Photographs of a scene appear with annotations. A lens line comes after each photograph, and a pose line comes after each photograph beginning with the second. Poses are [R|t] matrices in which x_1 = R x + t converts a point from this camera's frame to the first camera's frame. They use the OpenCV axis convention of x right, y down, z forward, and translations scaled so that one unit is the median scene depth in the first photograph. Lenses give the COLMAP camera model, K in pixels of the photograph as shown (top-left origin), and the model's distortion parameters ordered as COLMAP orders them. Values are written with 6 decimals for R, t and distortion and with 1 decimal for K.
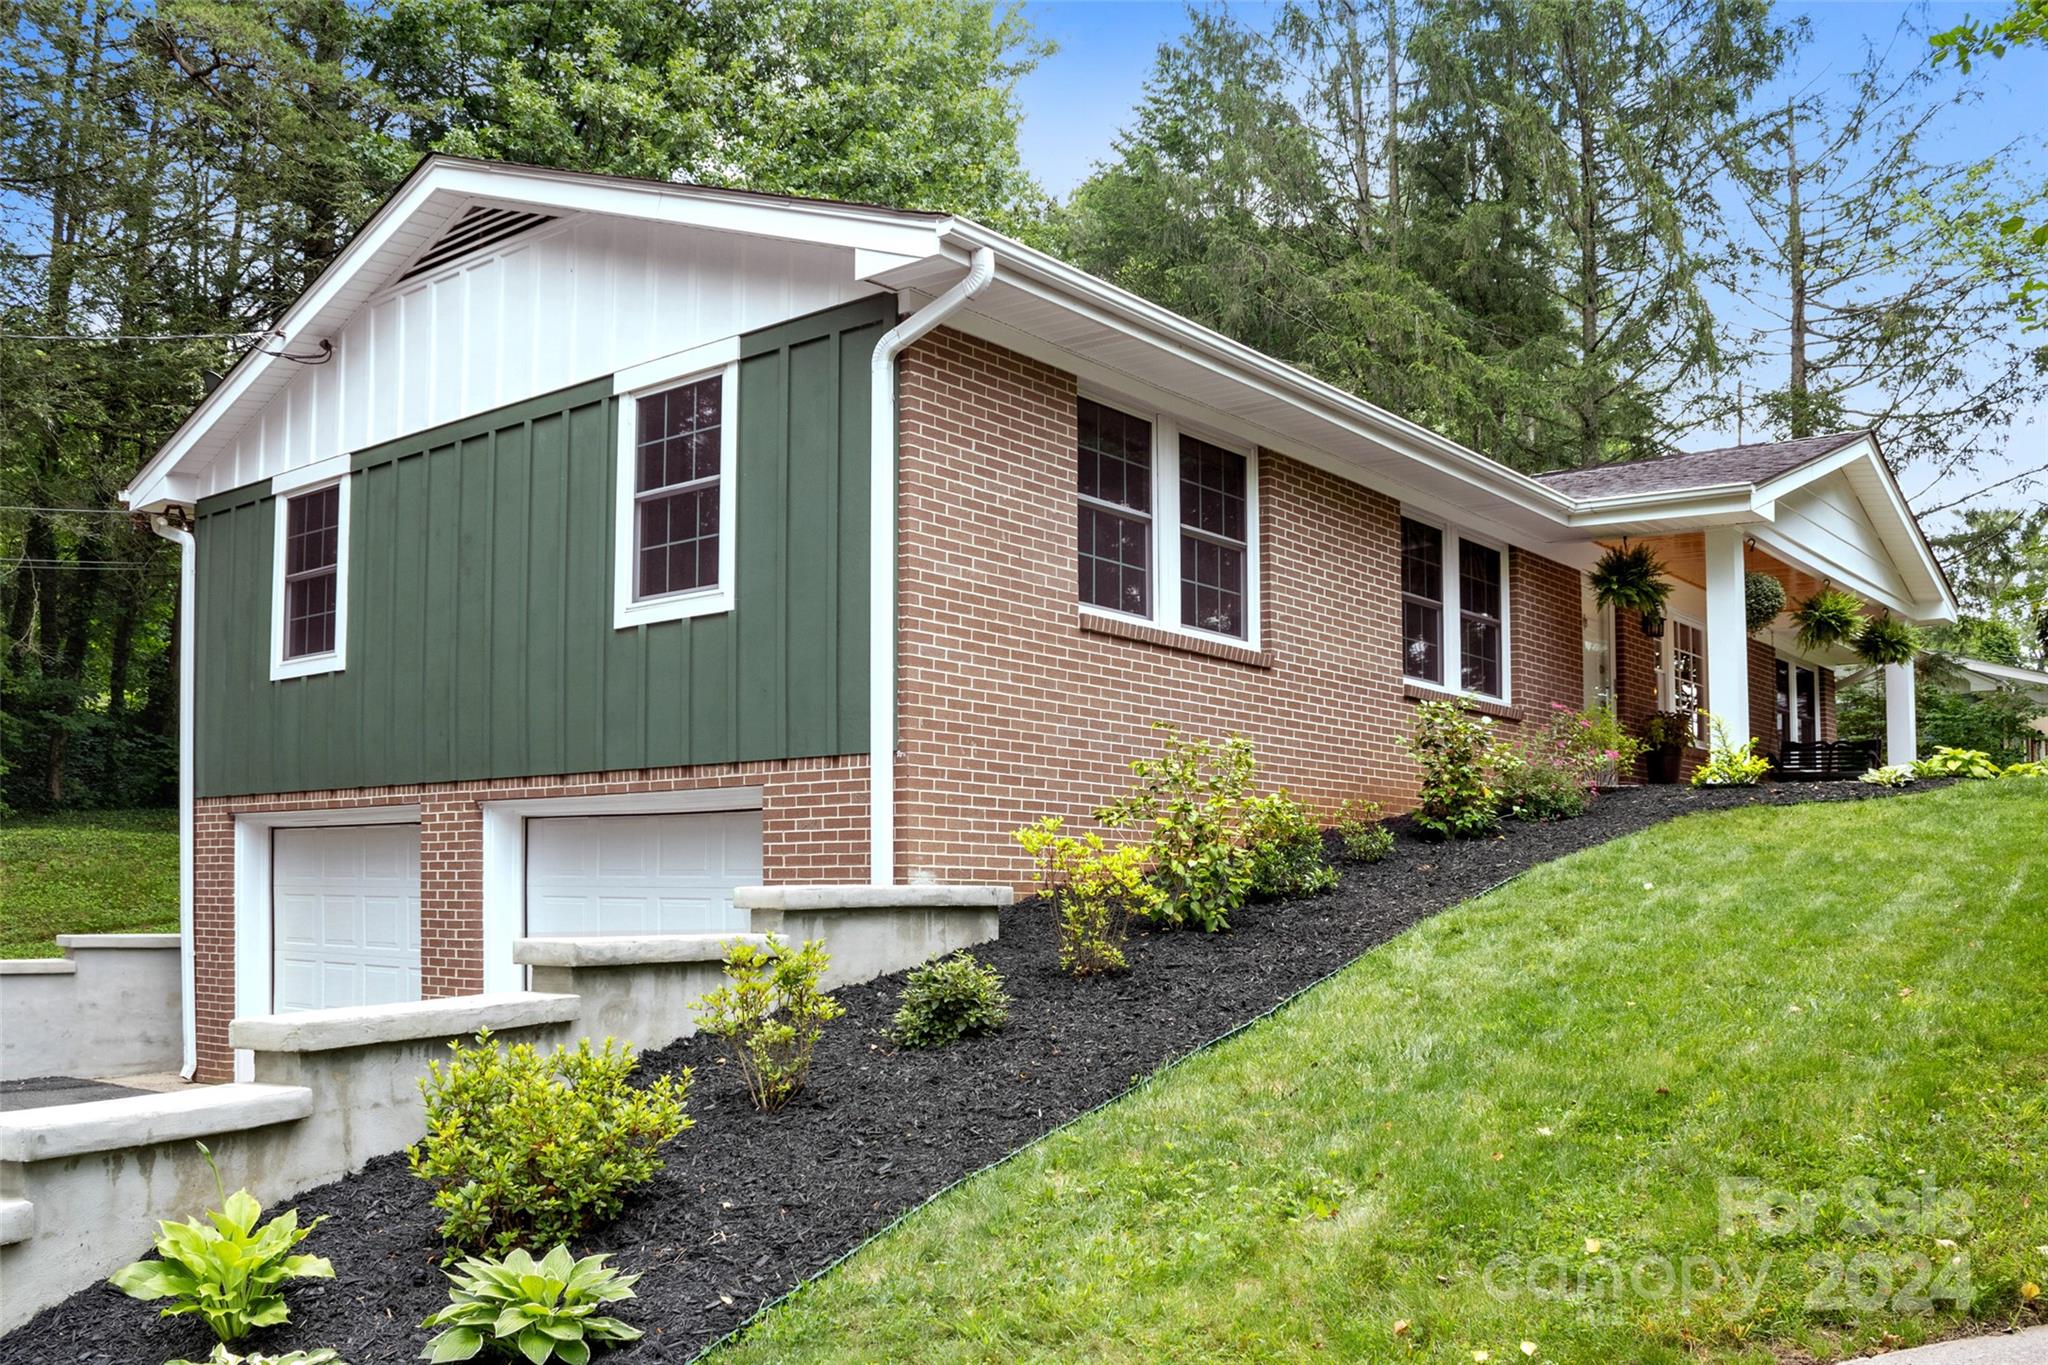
lens RADIAL K [[1788.4, 0, 997.2], [0, 1788.4, 761.6], [0, 0, 1]] dist [-0.128182, 0.073371]
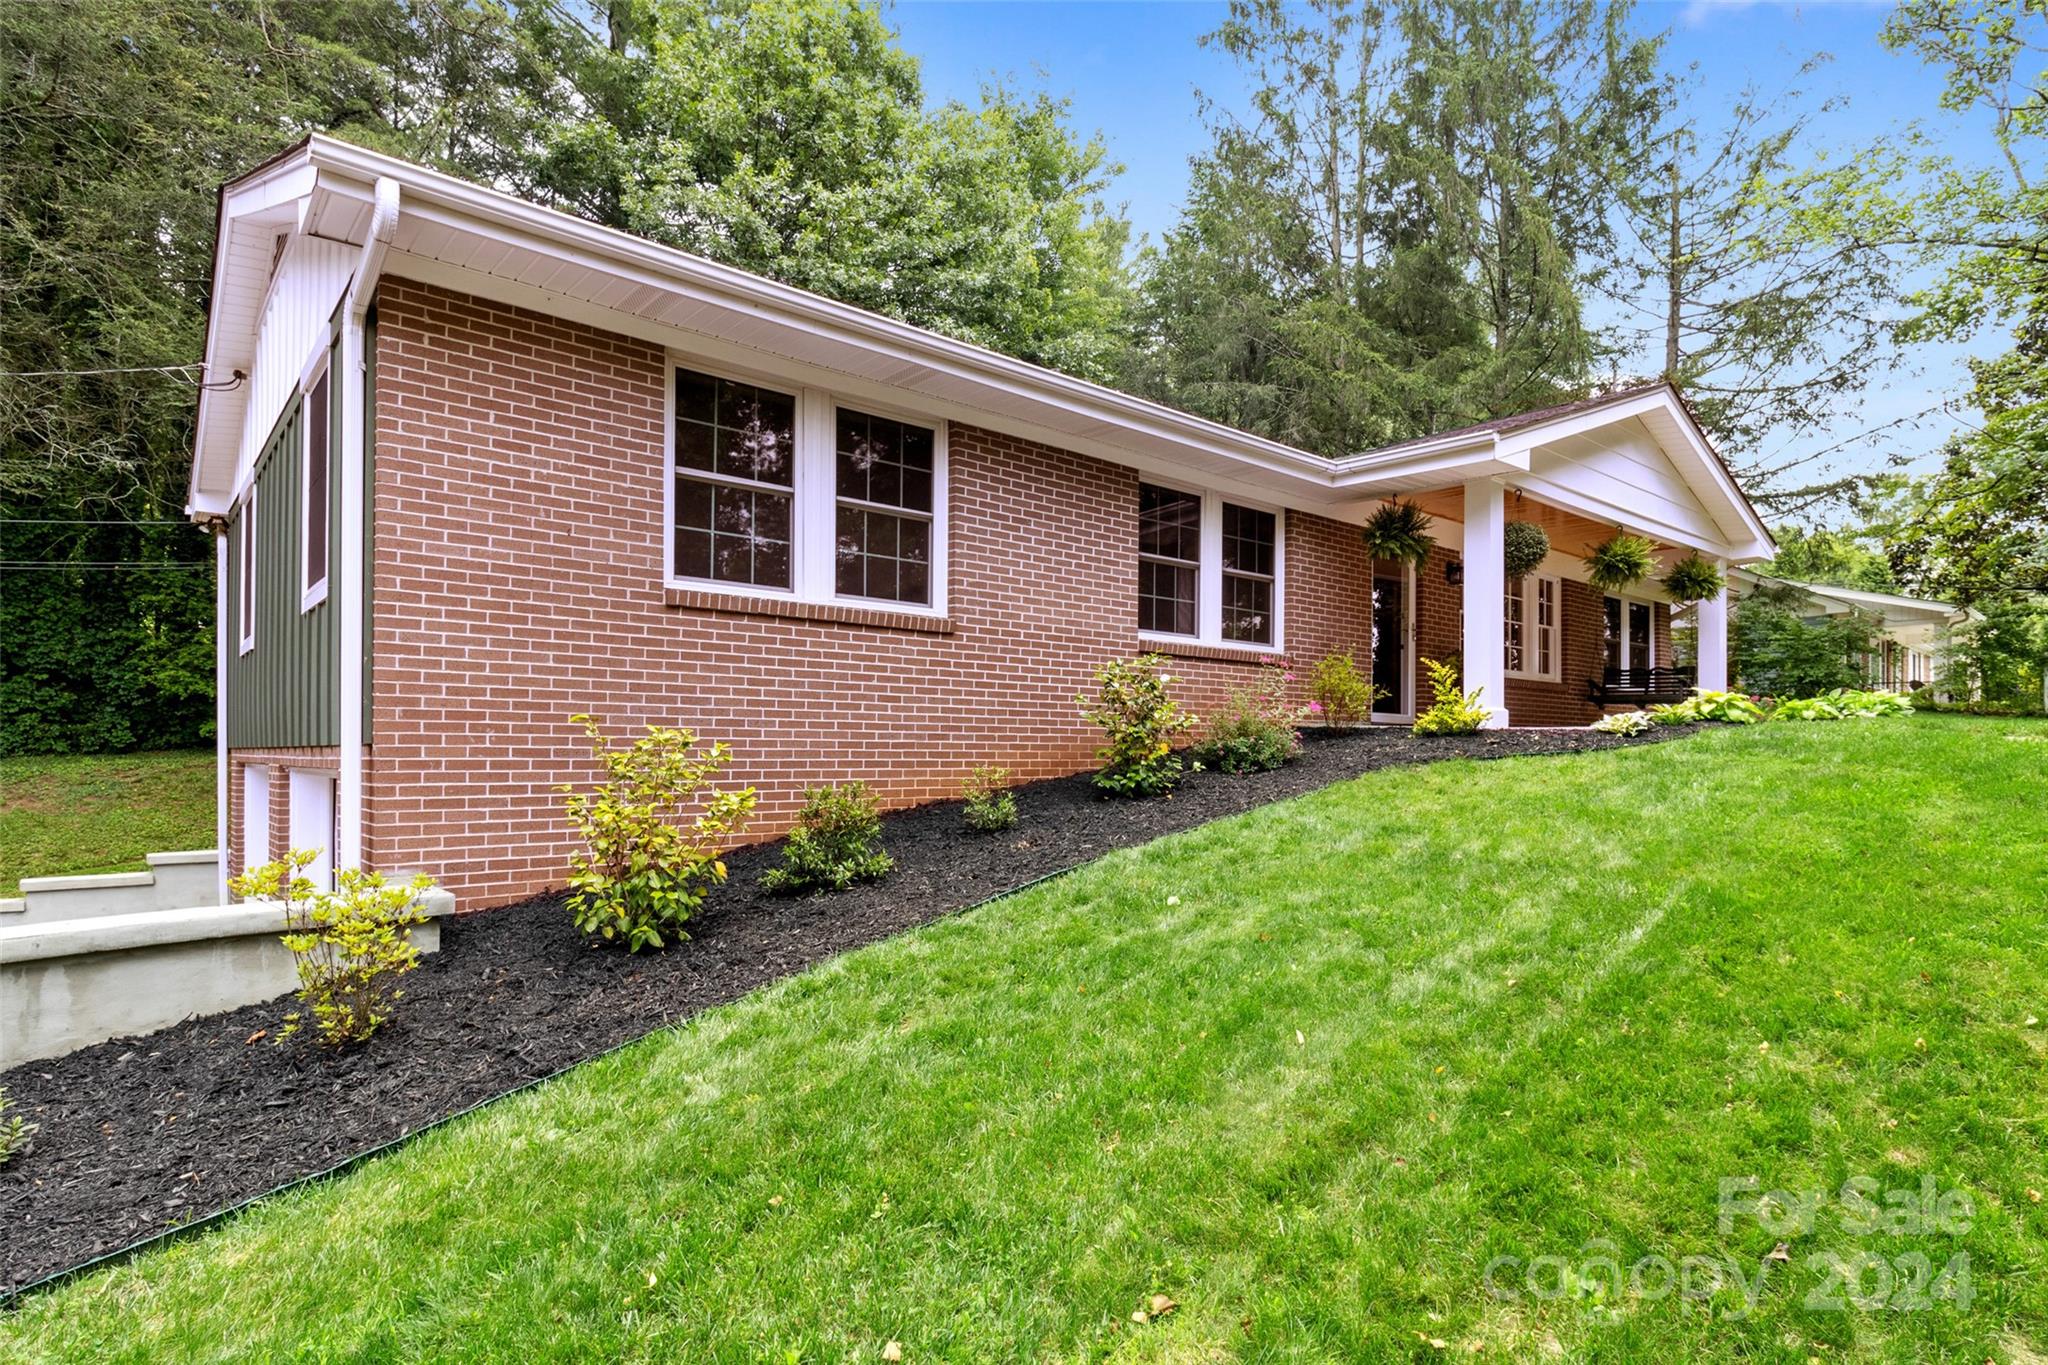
lens RADIAL K [[1058.7, 0, 1046.2], [0, 1058.7, 734.2], [0, 0, 1]] dist [0.002791, -0.004621]
pose [[0.988891, -0.008403, -0.148408, 0.296623], [0.018177, 0.997744, 0.064625, -0.031976], [0.147530, -0.066605, 0.986812, 0.383924]]
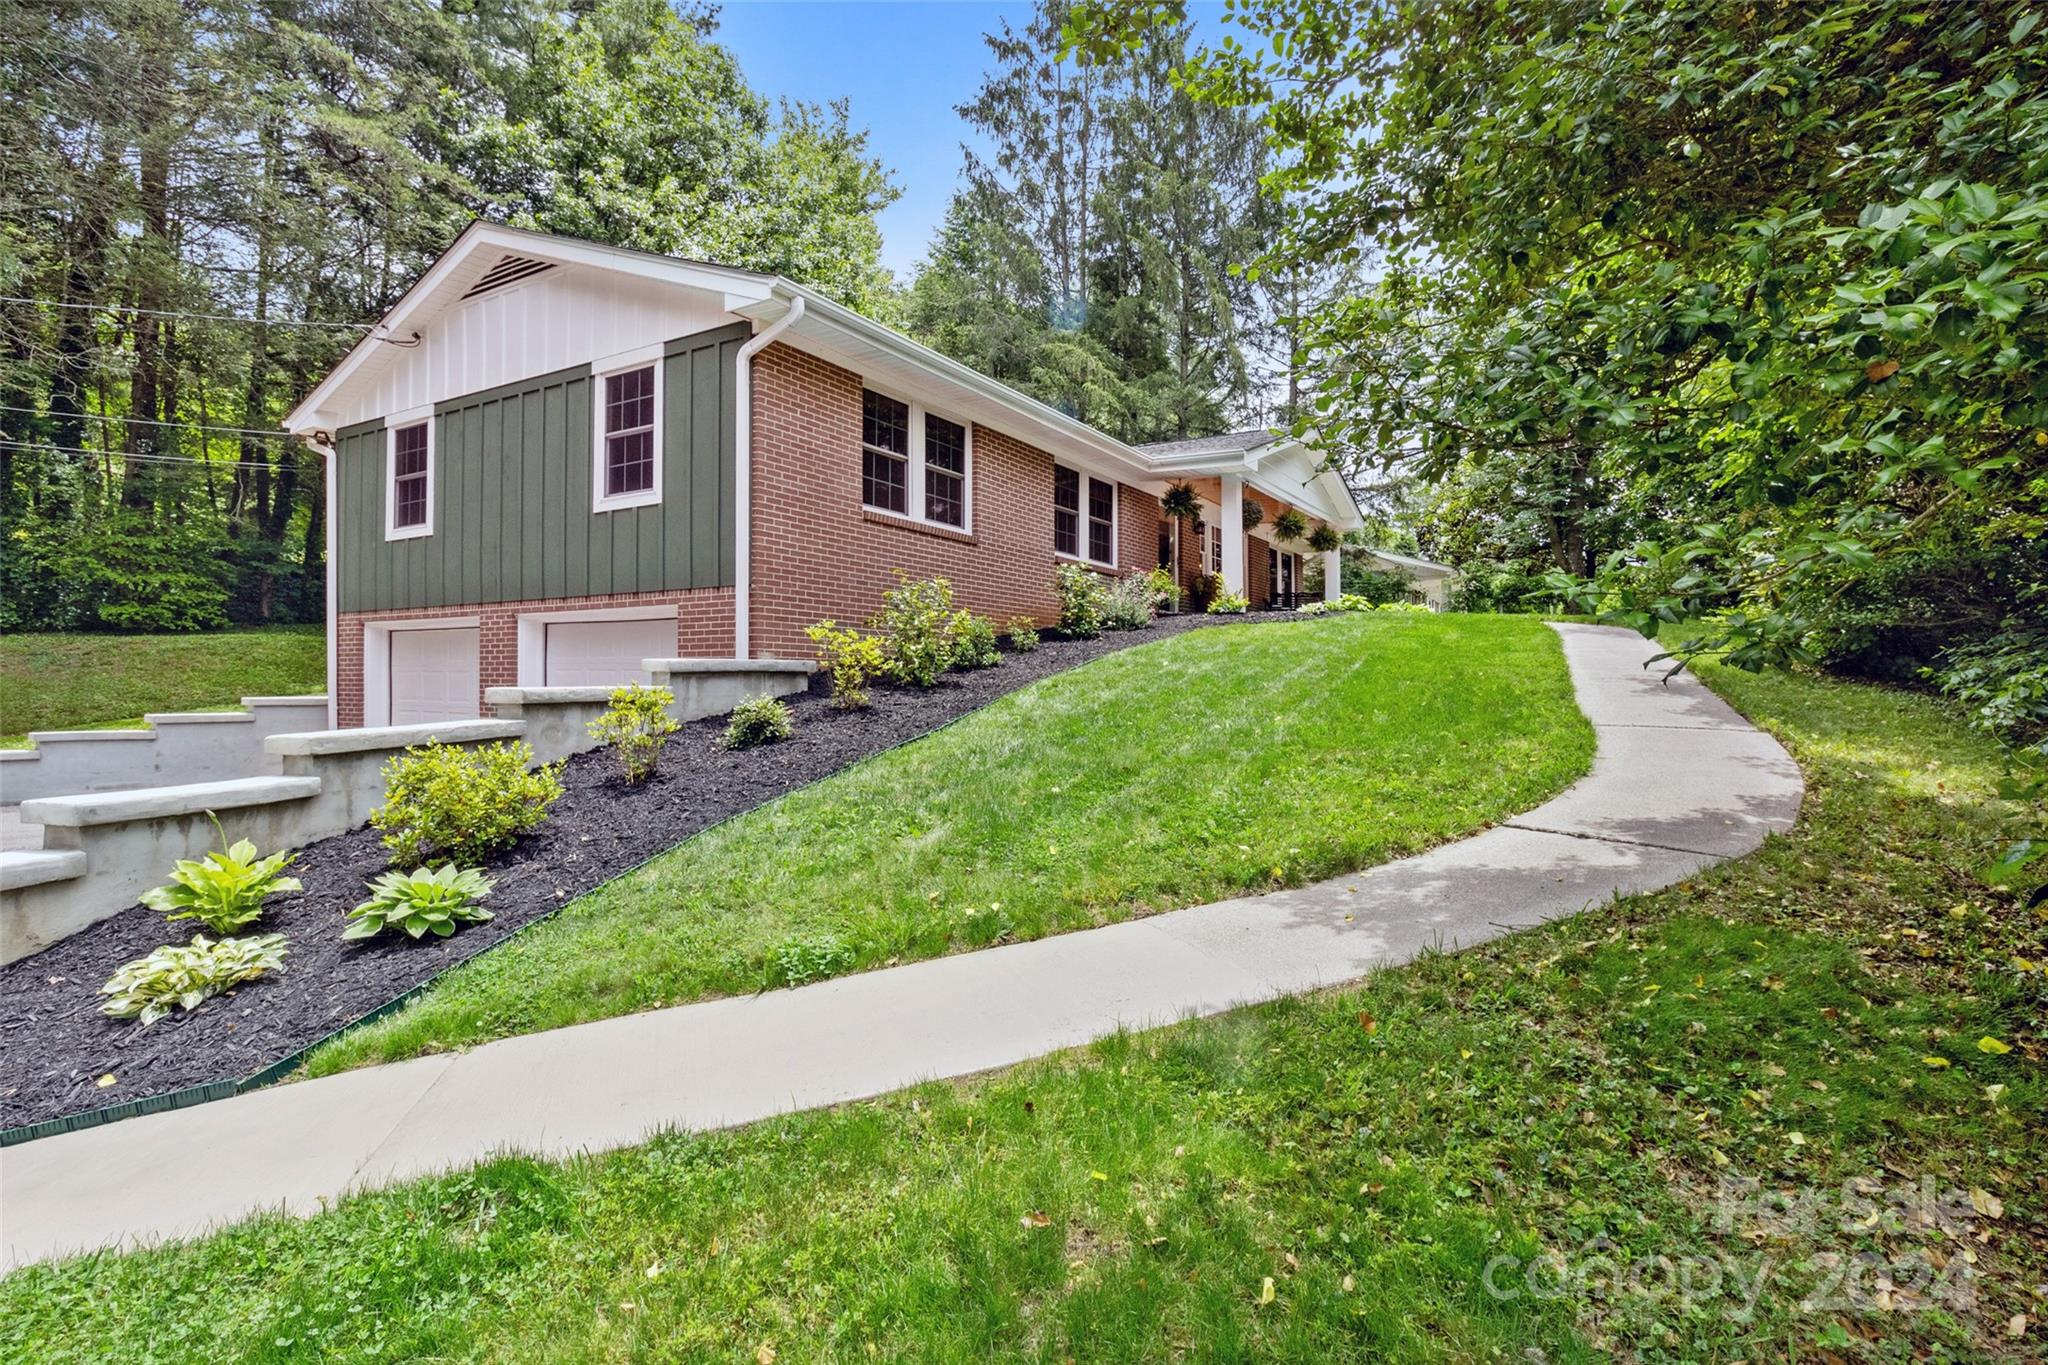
lens RADIAL K [[968.3, 0, 1018.3], [0, 968.3, 639.0], [0, 0, 1]] dist [-0.002116, 0.000865]
pose [[0.990026, 0.005974, 0.140756, 0.056038], [-0.011052, 0.999315, 0.035324, 0.008641], [-0.140449, -0.036527, 0.989414, 0.009765]]
